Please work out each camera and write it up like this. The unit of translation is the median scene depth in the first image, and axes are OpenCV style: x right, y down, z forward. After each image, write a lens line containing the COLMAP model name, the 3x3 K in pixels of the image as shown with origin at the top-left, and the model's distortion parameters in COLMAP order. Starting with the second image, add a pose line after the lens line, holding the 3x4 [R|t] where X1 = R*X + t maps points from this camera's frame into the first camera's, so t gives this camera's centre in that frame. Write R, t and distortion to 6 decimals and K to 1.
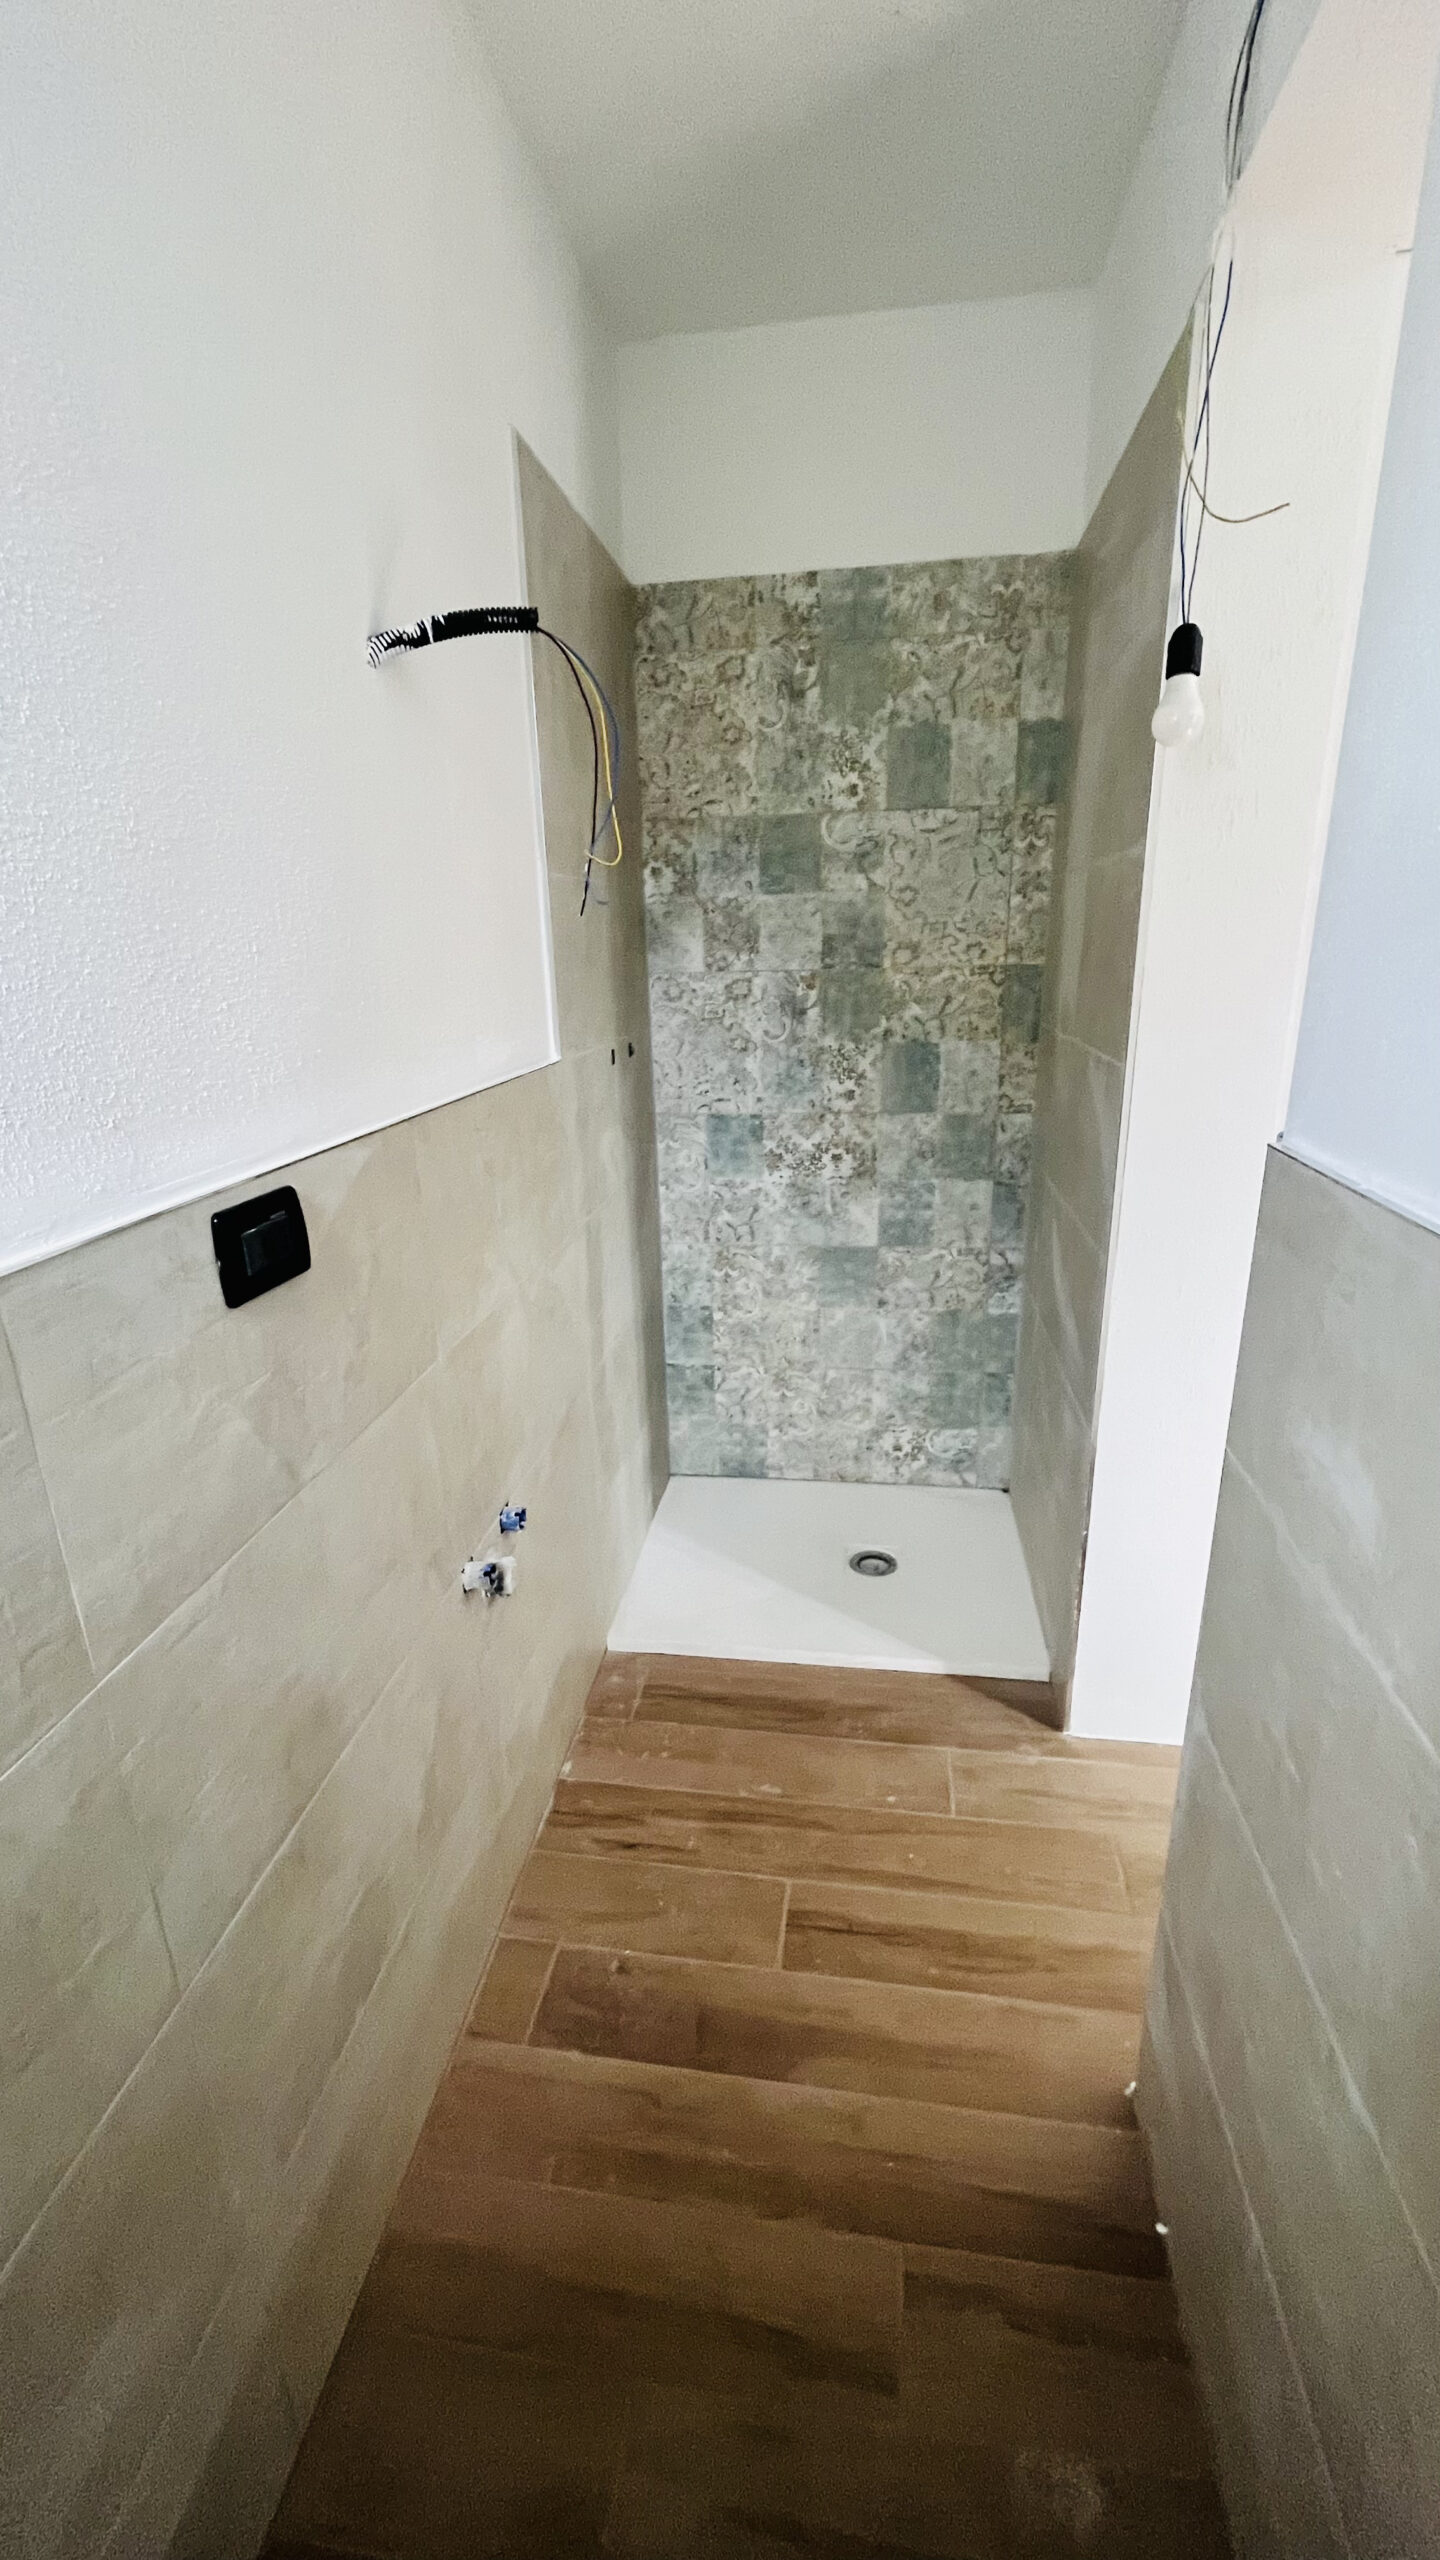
lens RADIAL K [[1040.6, 0, 723.7], [0, 1040.6, 1273.4], [0, 0, 1]] dist [-0.001677, -0.000369]
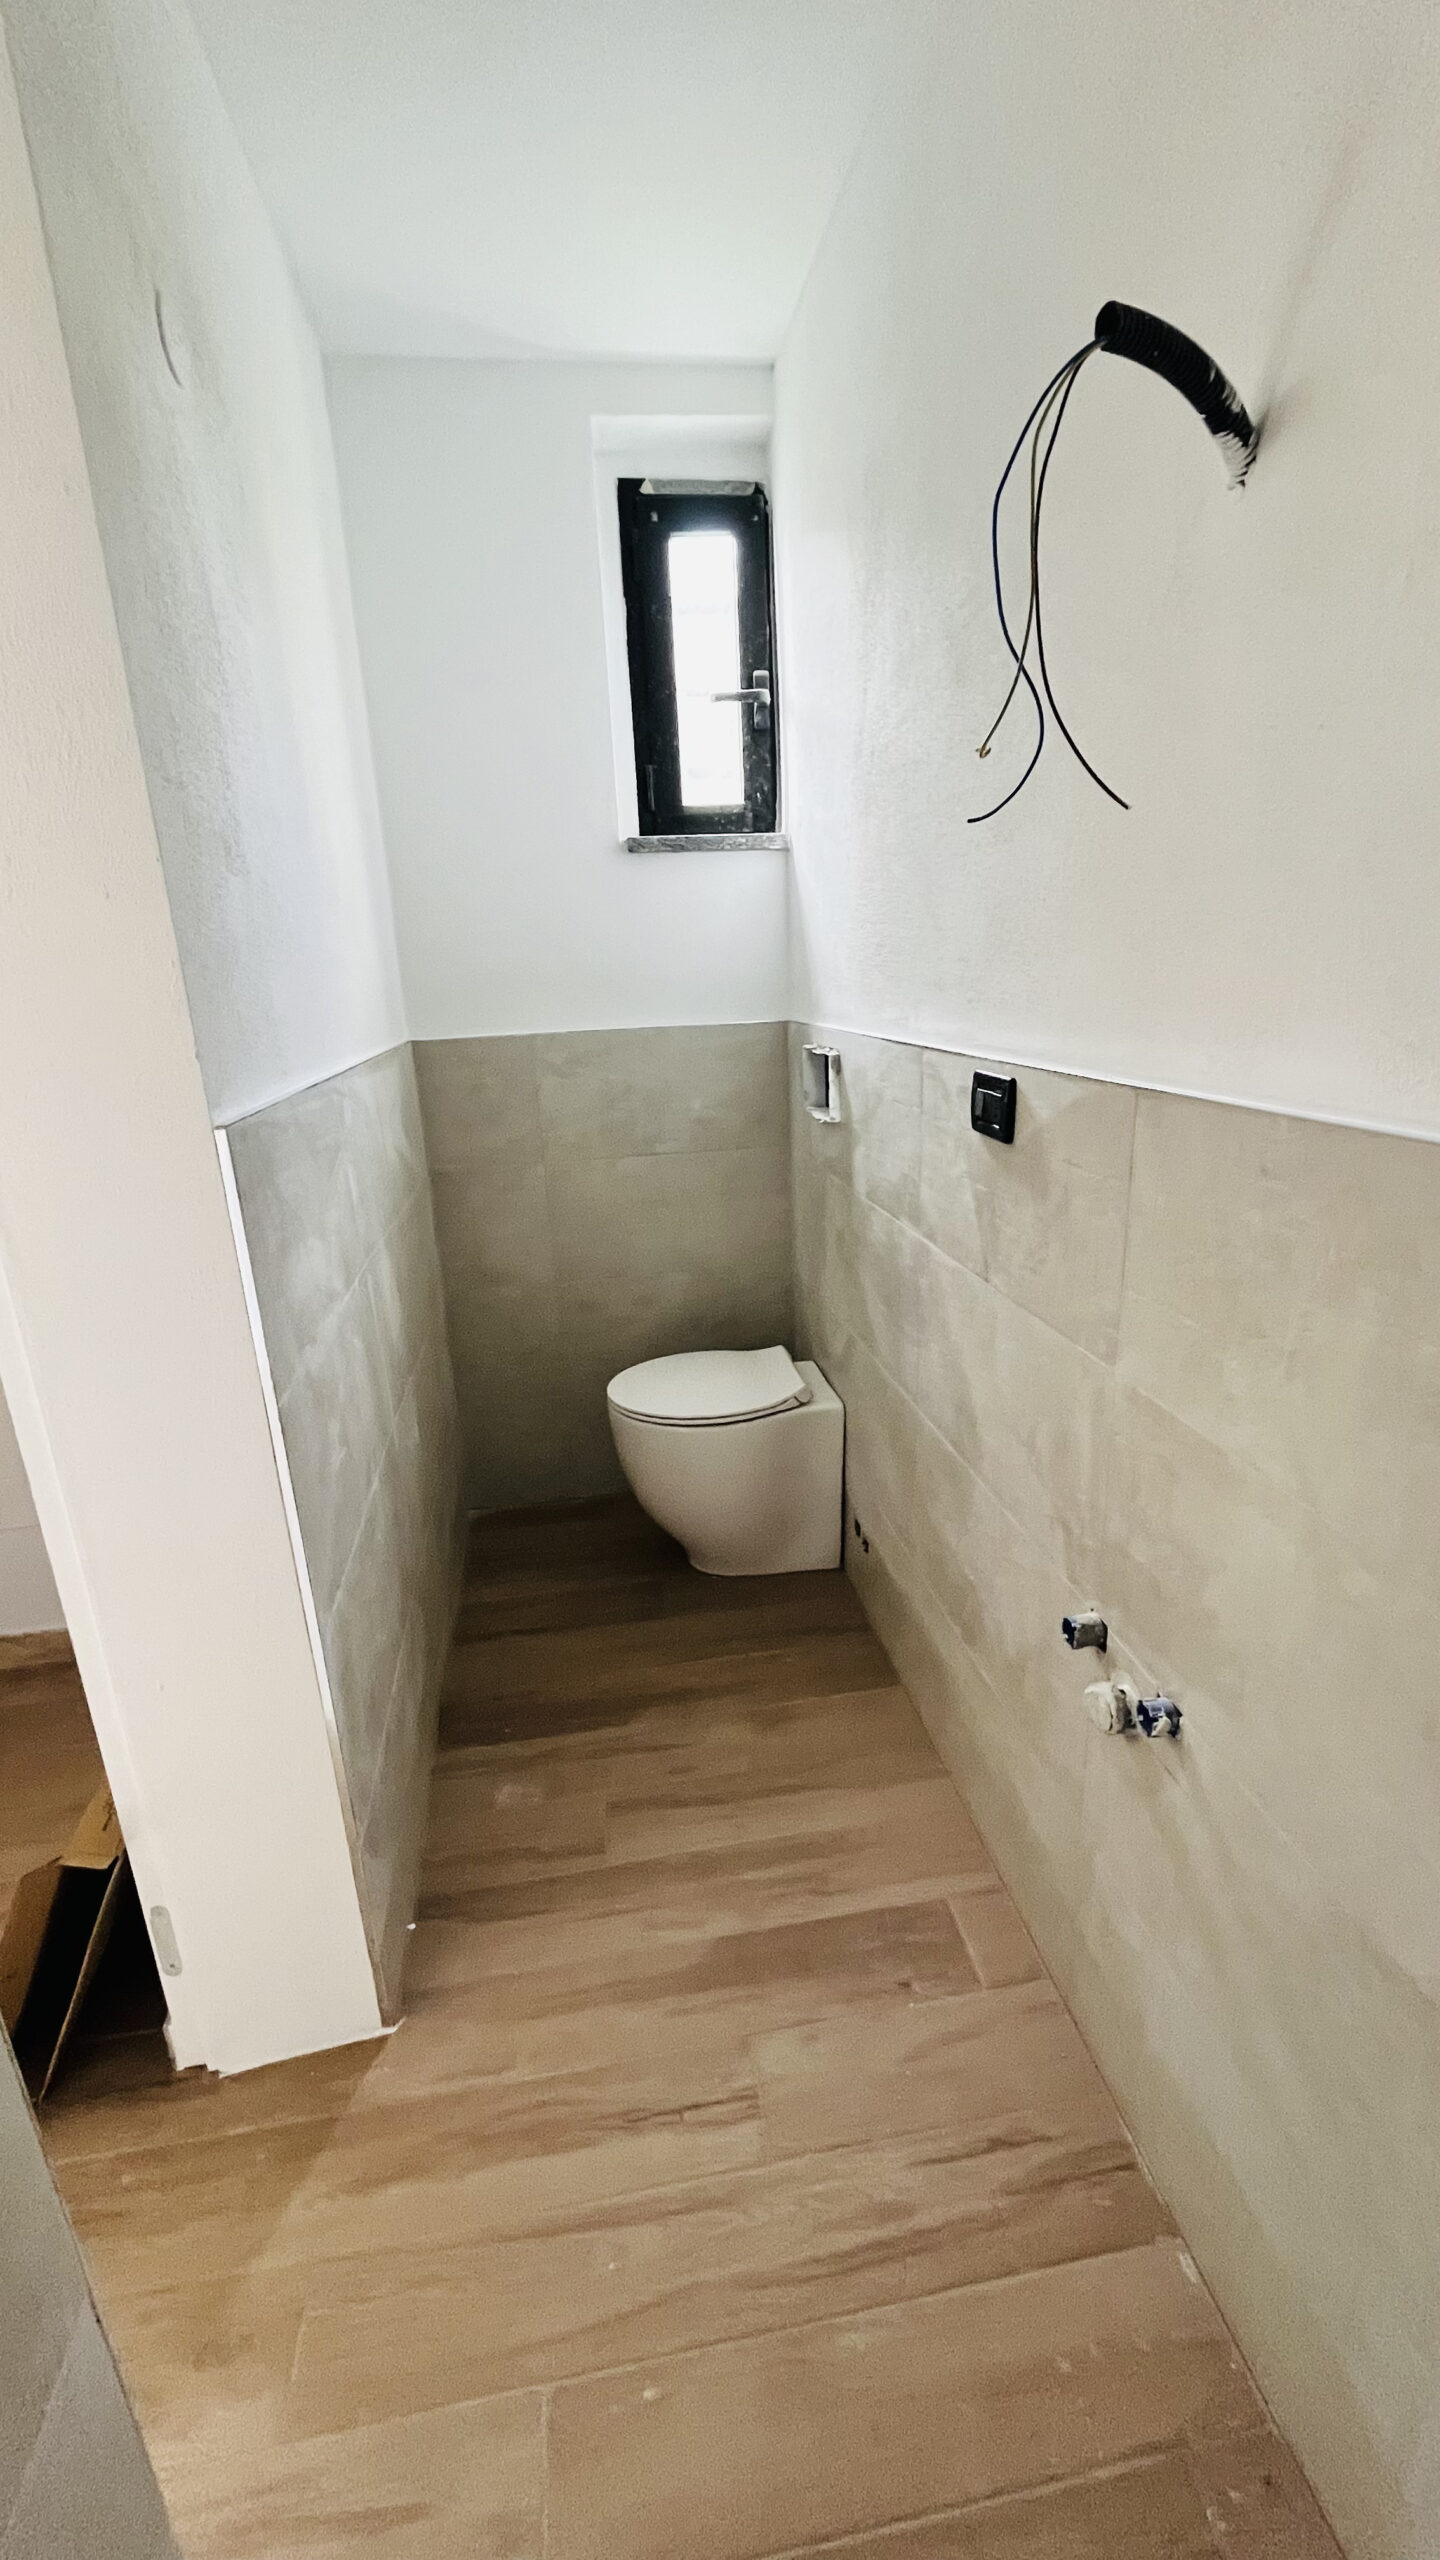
lens RADIAL K [[1040.6, 0, 725.2], [0, 1040.6, 1286.7], [0, 0, 1]] dist [-0.001677, -0.000369]
pose [[-0.950025, 0.152603, -0.272333, 0.252403], [-0.031220, 0.821557, 0.569271, -0.449411], [0.310610, 0.549324, -0.775735, 1.506120]]
